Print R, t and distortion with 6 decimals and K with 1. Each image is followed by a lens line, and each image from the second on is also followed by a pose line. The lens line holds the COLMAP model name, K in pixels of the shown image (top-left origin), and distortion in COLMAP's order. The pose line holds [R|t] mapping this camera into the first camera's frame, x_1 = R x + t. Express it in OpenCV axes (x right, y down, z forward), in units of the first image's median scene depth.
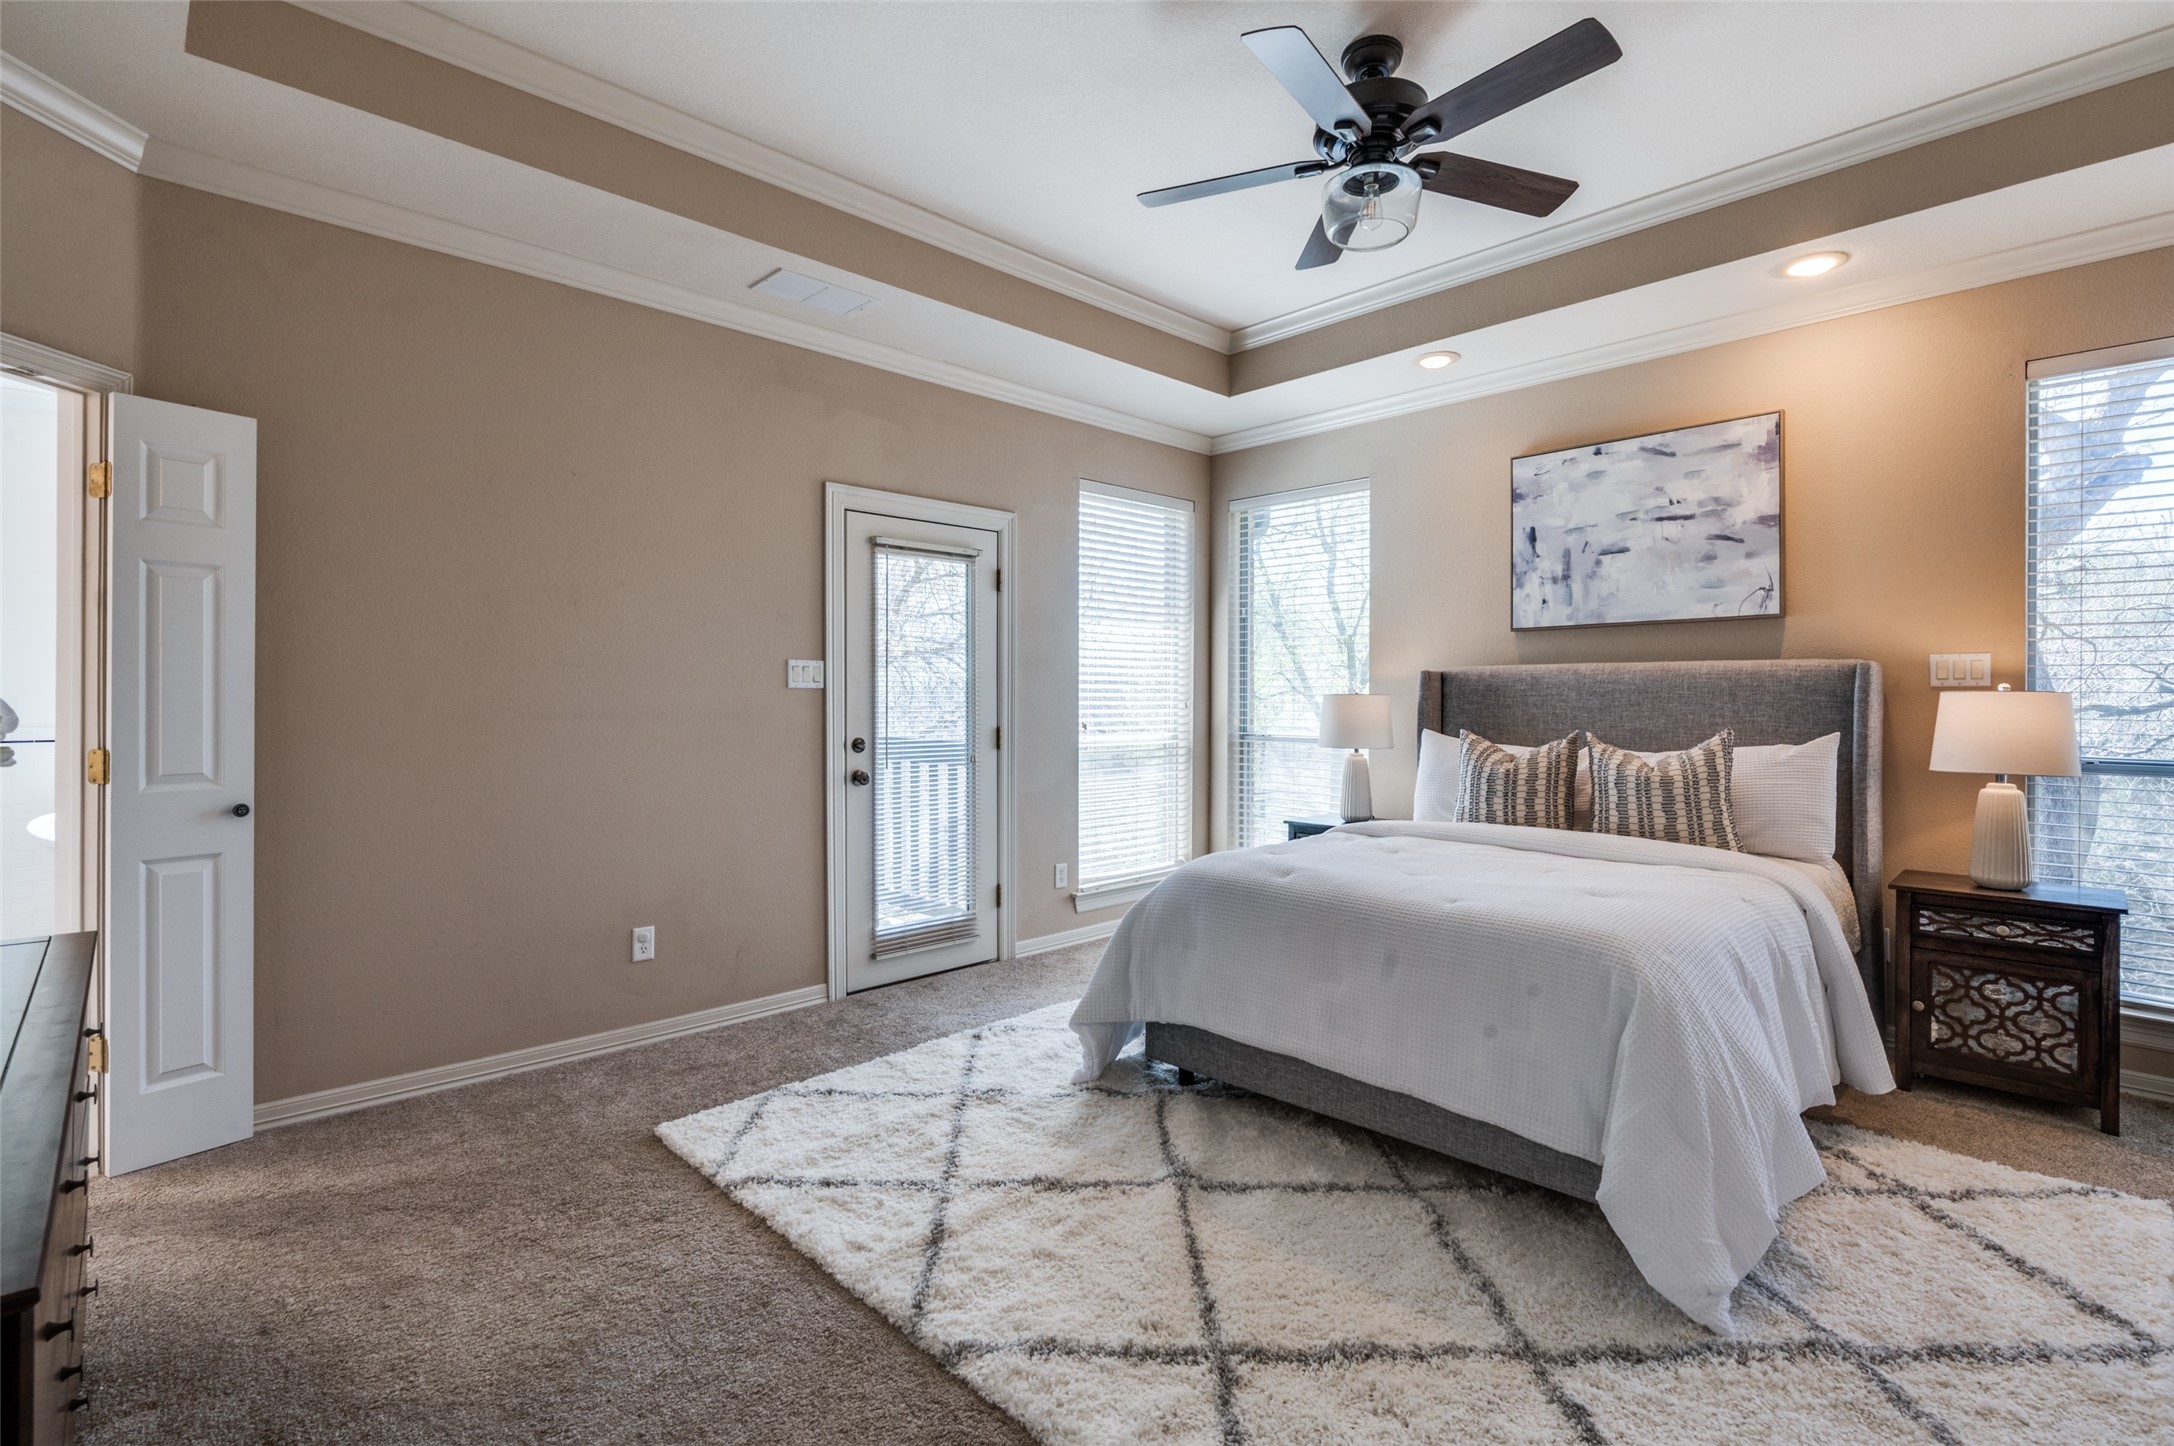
lens RADIAL K [[991.9, 0, 1077.0], [0, 991.9, 690.4], [0, 0, 1]] dist [-0.003653, 0.000974]
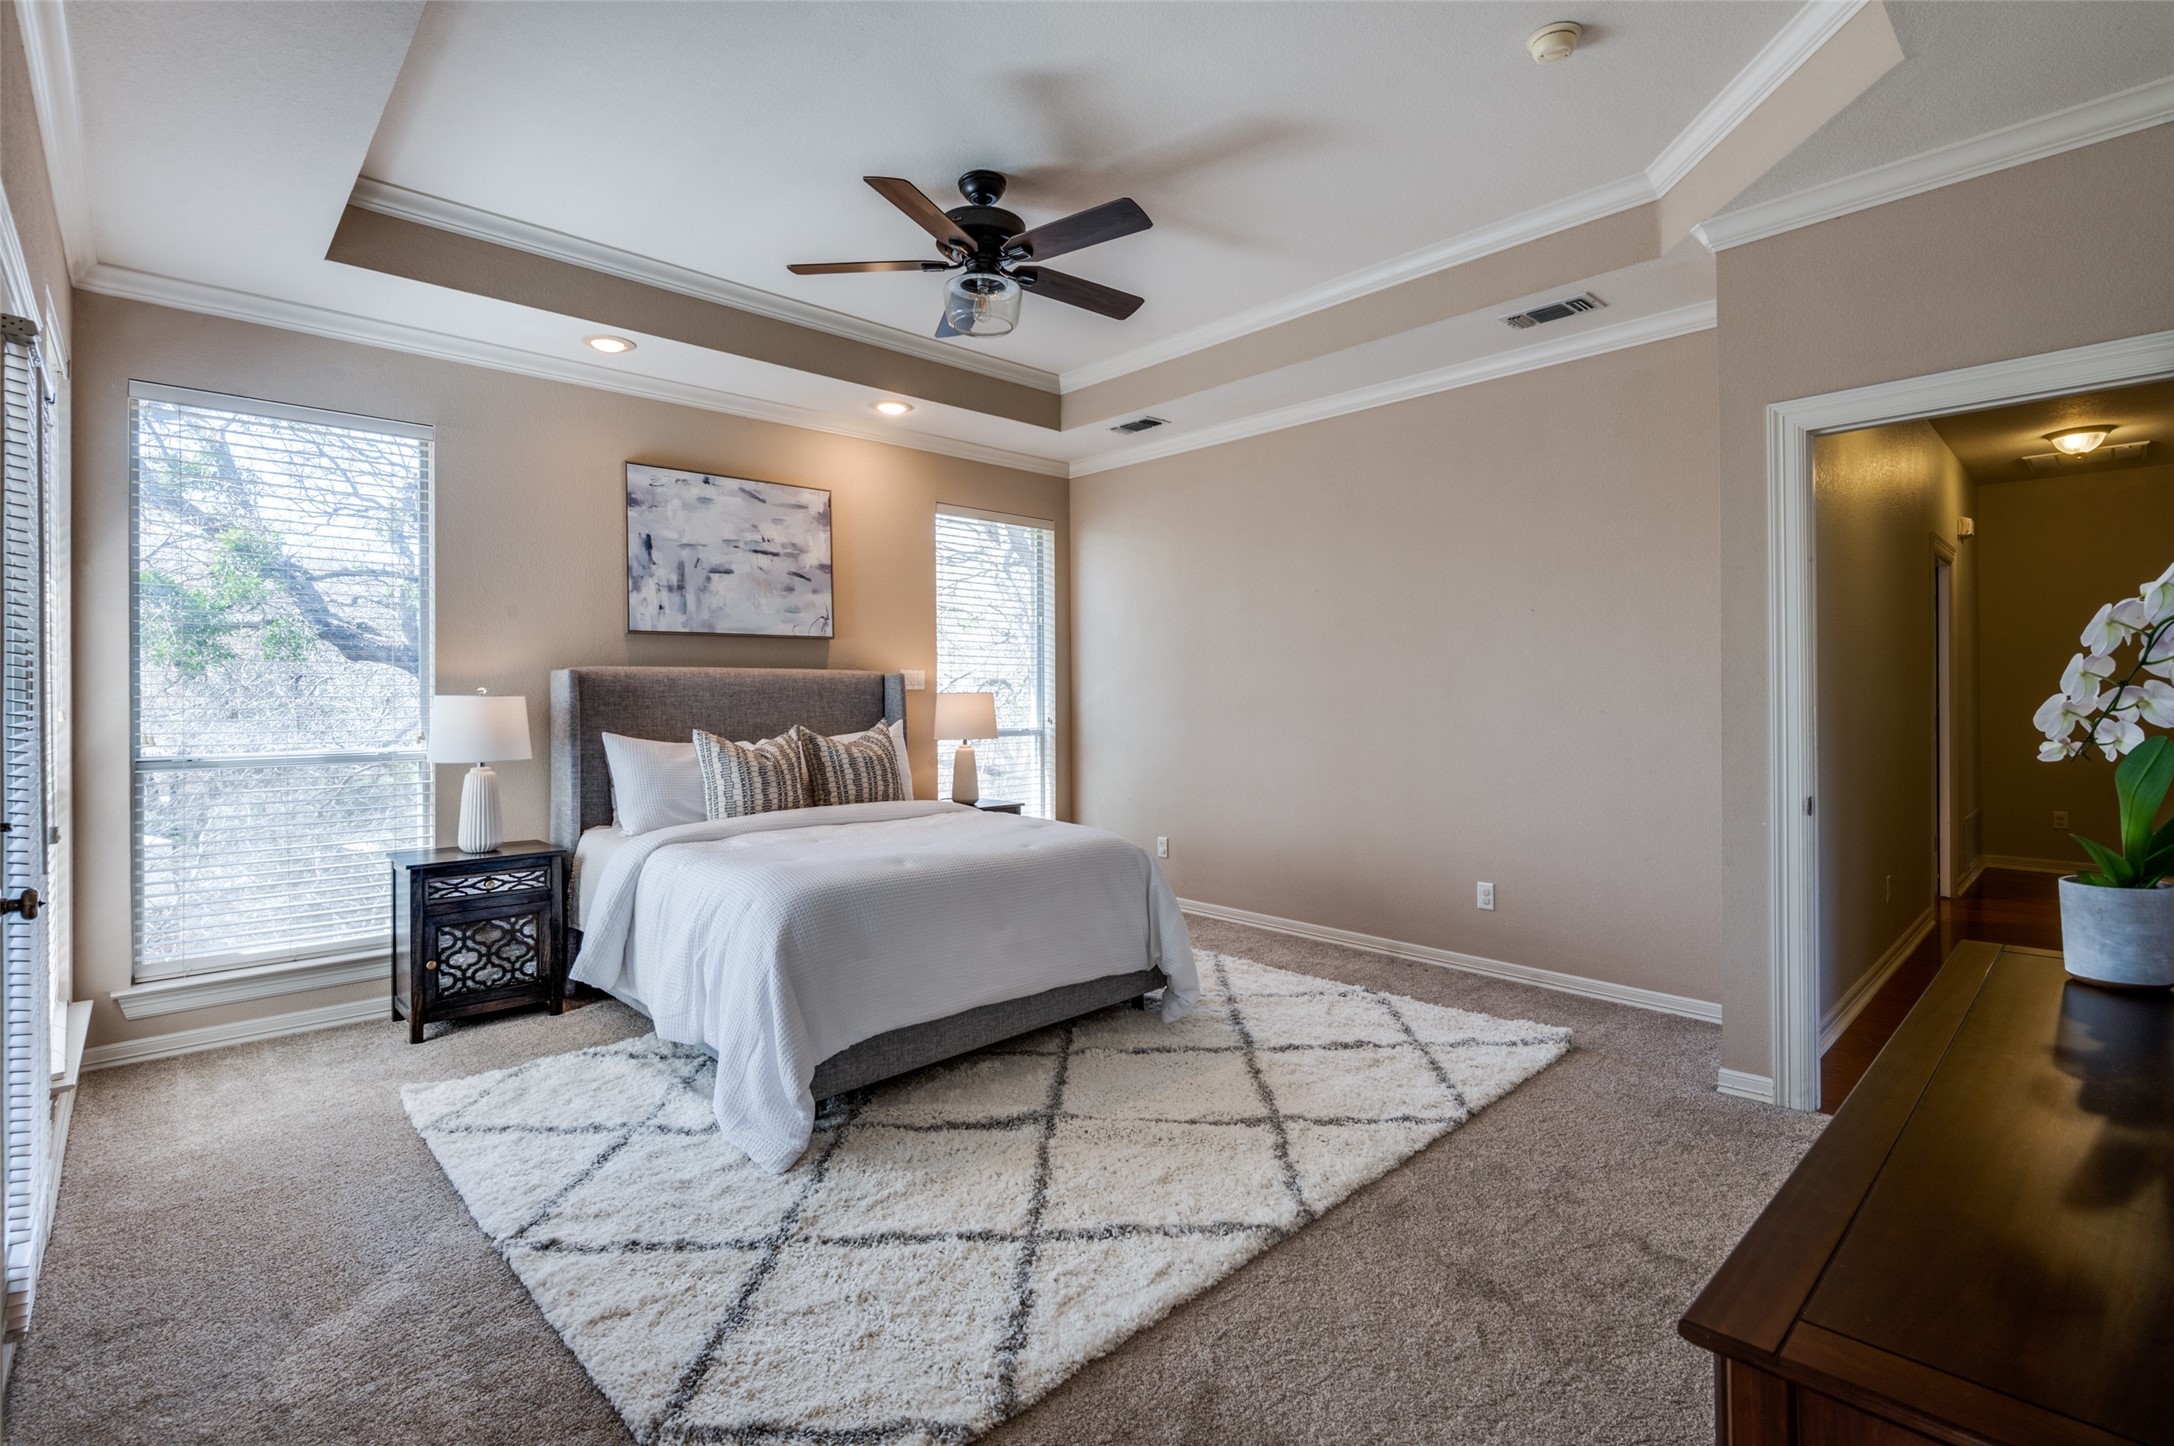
lens RADIAL K [[991.9, 0, 1097.6], [0, 991.9, 700.9], [0, 0, 1]] dist [-0.003653, 0.000974]
pose [[0.010572, -0.013800, 0.999849, -0.622412], [-0.007460, 0.999876, 0.013880, -0.008192], [-0.999916, -0.007606, 0.010468, 0.552718]]
